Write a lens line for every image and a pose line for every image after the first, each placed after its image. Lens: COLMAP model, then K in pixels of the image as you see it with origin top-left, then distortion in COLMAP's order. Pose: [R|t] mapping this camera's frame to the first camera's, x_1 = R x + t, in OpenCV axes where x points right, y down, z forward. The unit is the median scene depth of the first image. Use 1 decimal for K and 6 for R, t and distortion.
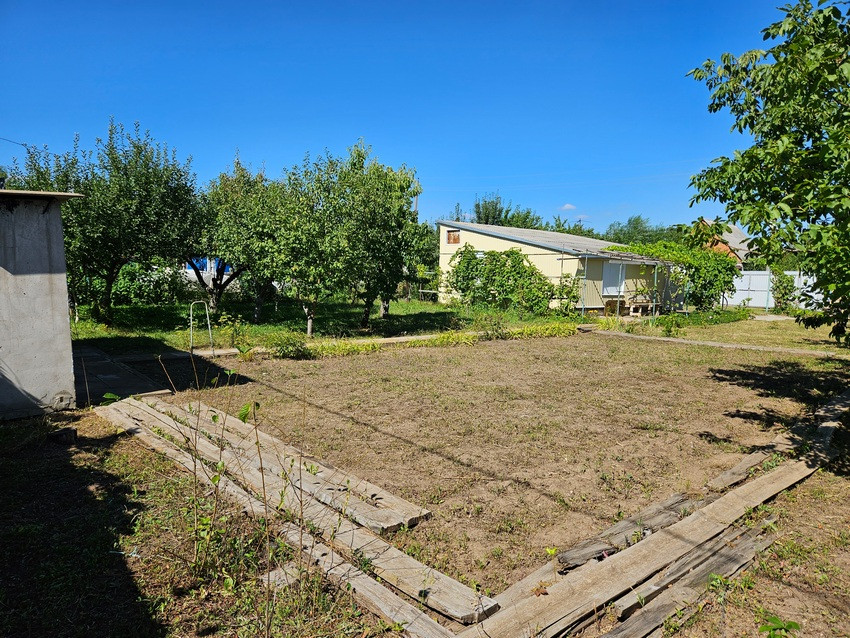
lens RADIAL K [[565.4, 0, 425.0], [0, 565.4, 319.0], [0, 0, 1]] dist [0.029990, 0.000462]
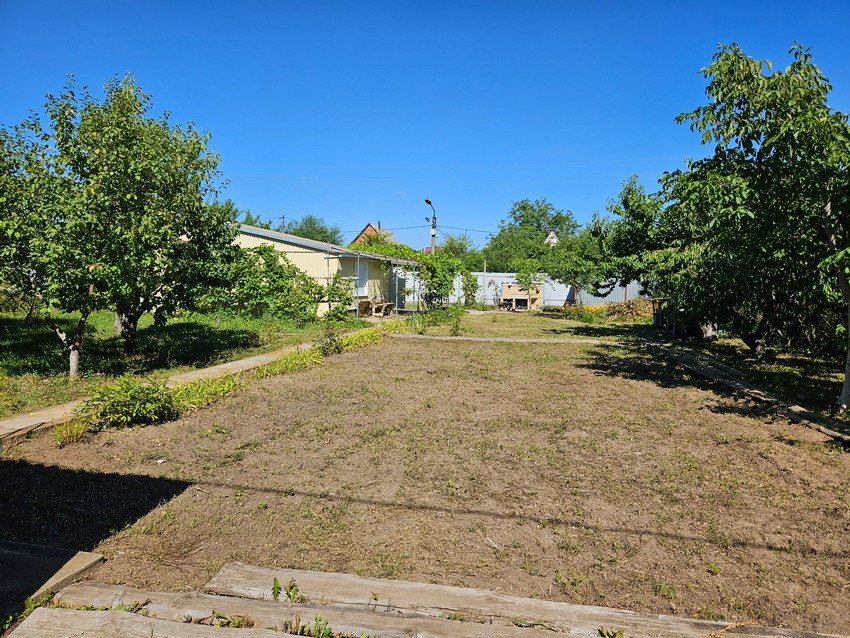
lens RADIAL K [[565.4, 0, 425.0], [0, 565.4, 319.0], [0, 0, 1]] dist [0.029990, 0.000462]
pose [[0.795533, -0.052895, 0.603597, -0.184352], [0.051961, 0.998468, 0.019014, -0.017084], [-0.603678, 0.016237, 0.797063, 0.185882]]
